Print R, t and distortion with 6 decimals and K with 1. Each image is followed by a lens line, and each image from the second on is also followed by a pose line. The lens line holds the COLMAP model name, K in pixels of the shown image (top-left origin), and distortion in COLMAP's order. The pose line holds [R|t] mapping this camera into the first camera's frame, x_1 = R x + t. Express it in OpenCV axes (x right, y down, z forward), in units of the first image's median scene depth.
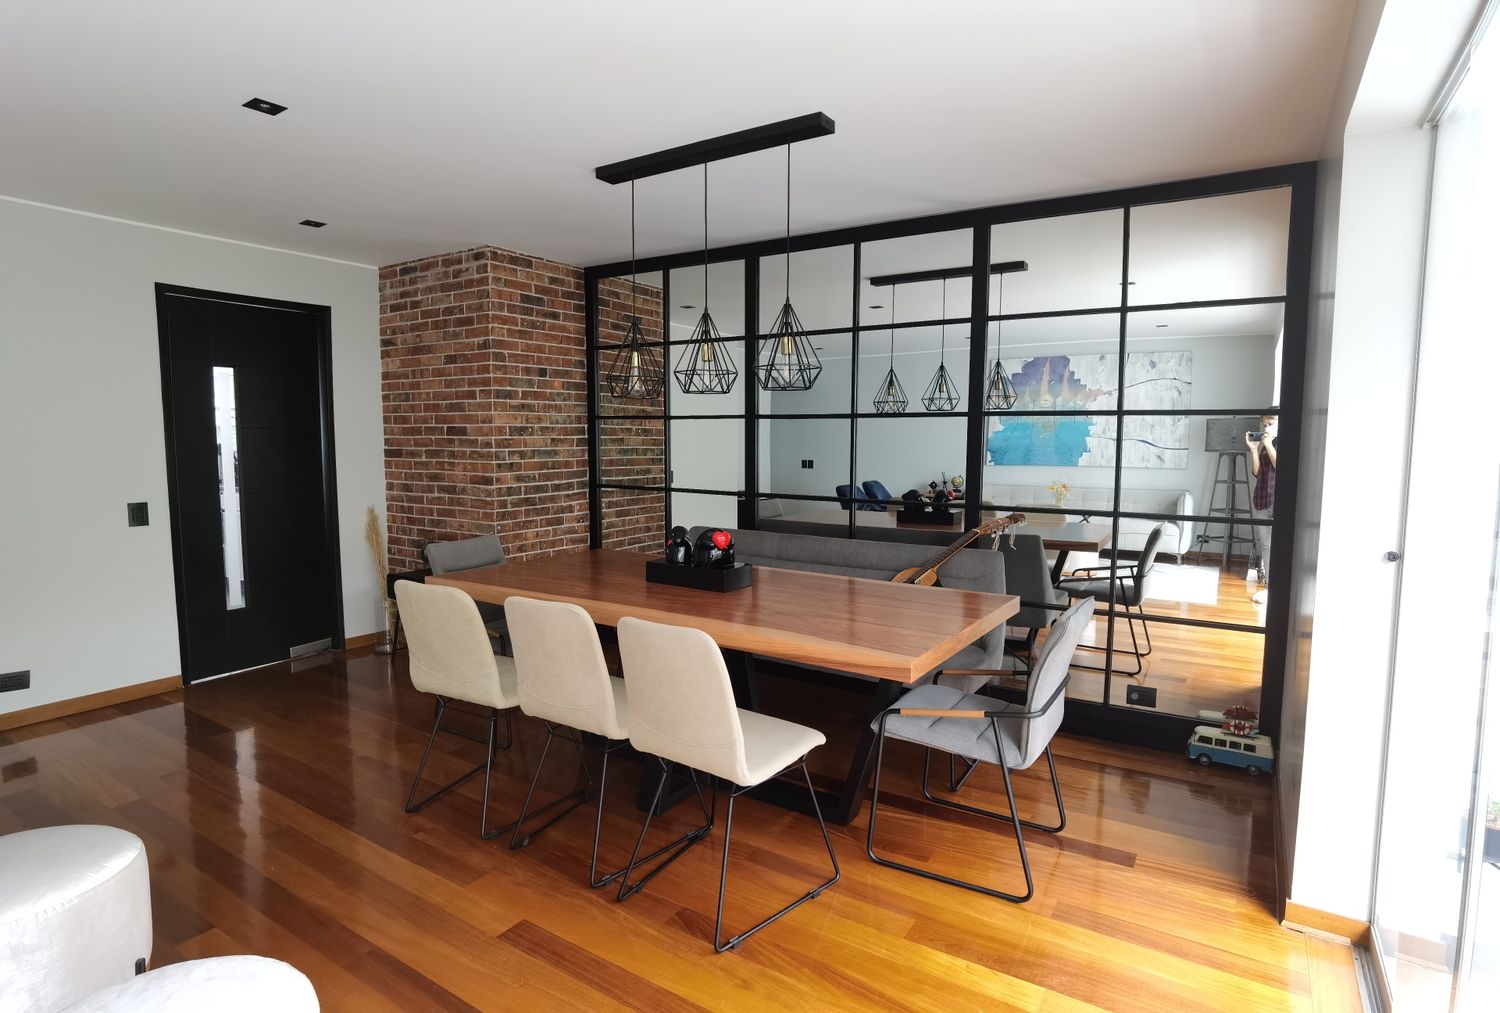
lens RADIAL K [[781.3, 0, 750.0], [0, 781.3, 506.5], [0, 0, 1]] dist [0.000524, -0.000302]
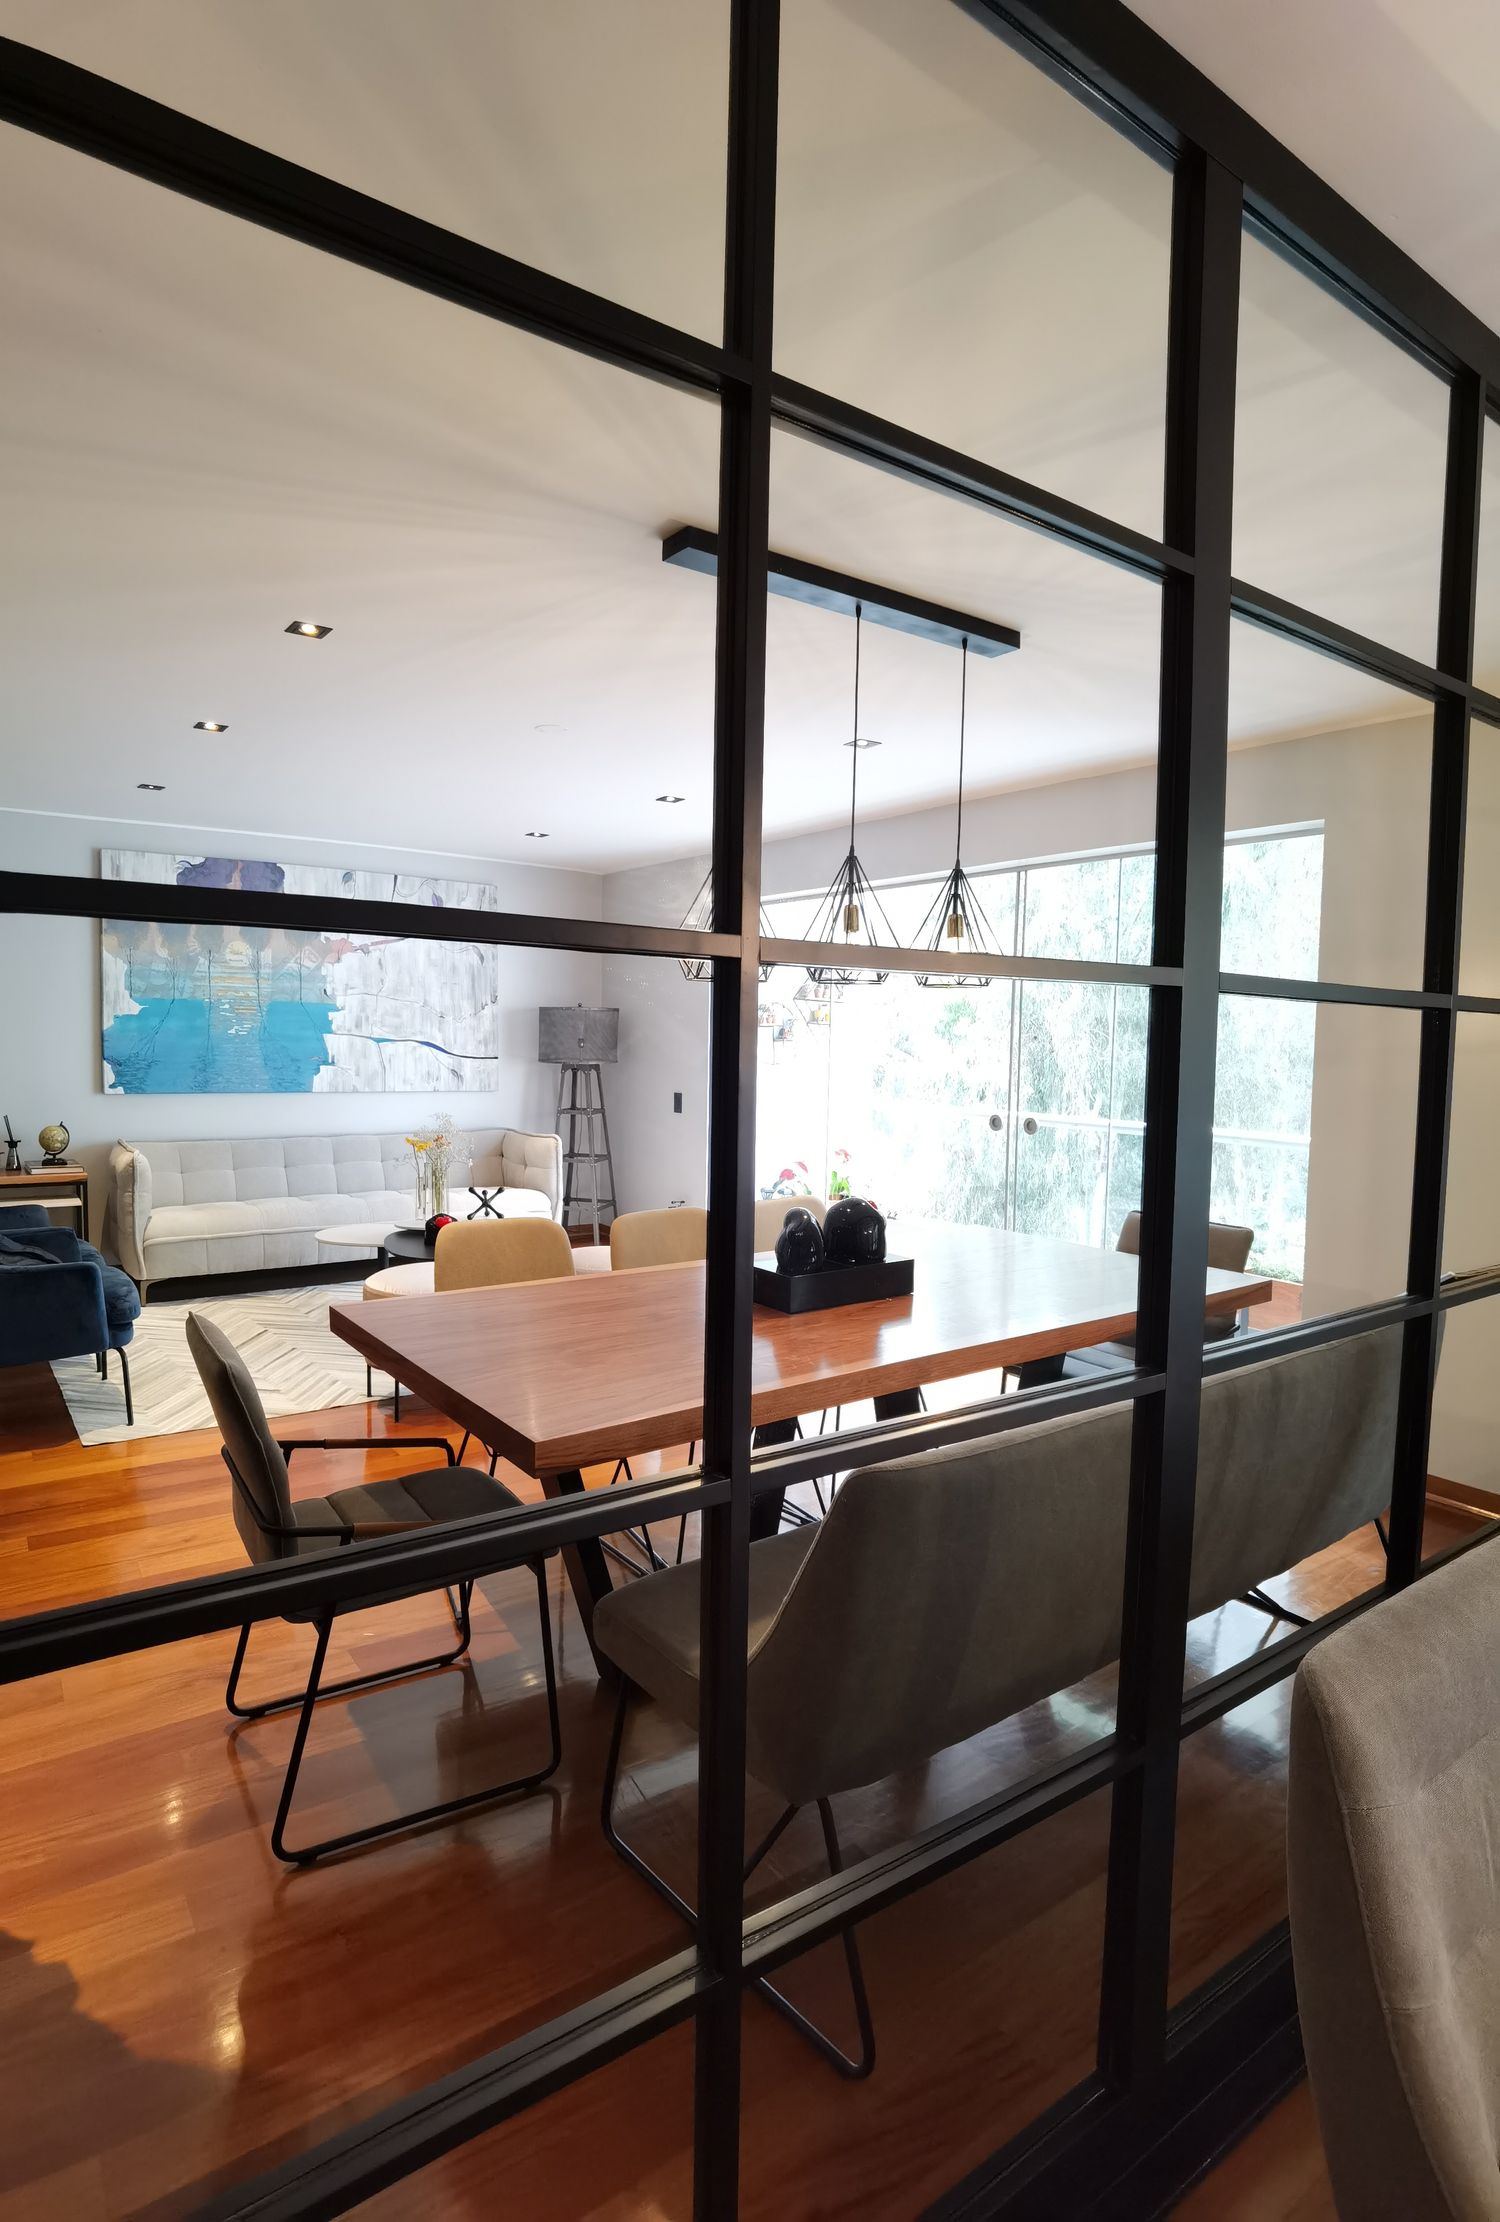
lens RADIAL K [[1157.4, 0, 750.0], [0, 1157.4, 1111.0], [0, 0, 1]] dist [0.000524, -0.000302]
pose [[0.372248, -0.055559, 0.926469, -0.154934], [0.063281, 0.997403, 0.034387, -0.050529], [-0.925973, 0.045828, 0.374798, 0.499758]]
